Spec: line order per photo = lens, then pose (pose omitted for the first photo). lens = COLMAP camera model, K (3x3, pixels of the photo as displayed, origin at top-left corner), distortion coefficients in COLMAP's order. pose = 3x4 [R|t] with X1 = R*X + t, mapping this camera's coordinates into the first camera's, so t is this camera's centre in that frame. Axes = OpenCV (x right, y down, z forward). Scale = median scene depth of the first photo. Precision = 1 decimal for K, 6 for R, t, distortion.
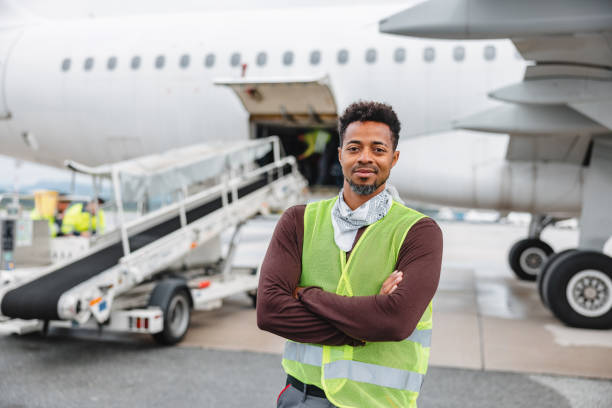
lens RADIAL K [[705.0, 0, 305.9], [0, 705.0, 204.8], [0, 0, 1]] dist [0.063528, 0.000000]
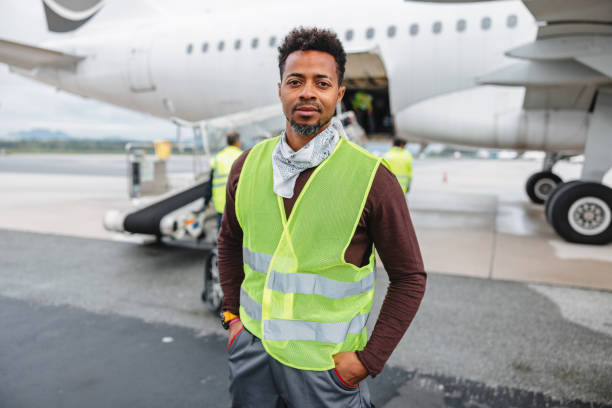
lens RADIAL K [[485.7, 0, 305.8], [0, 485.7, 206.2], [0, 0, 1]] dist [0.049103, -0.018969]
pose [[0.988400, 0.002999, -0.151845, 0.050198], [0.014688, 0.993231, 0.115225, 0.001868], [0.151162, -0.116119, 0.981665, 0.101277]]
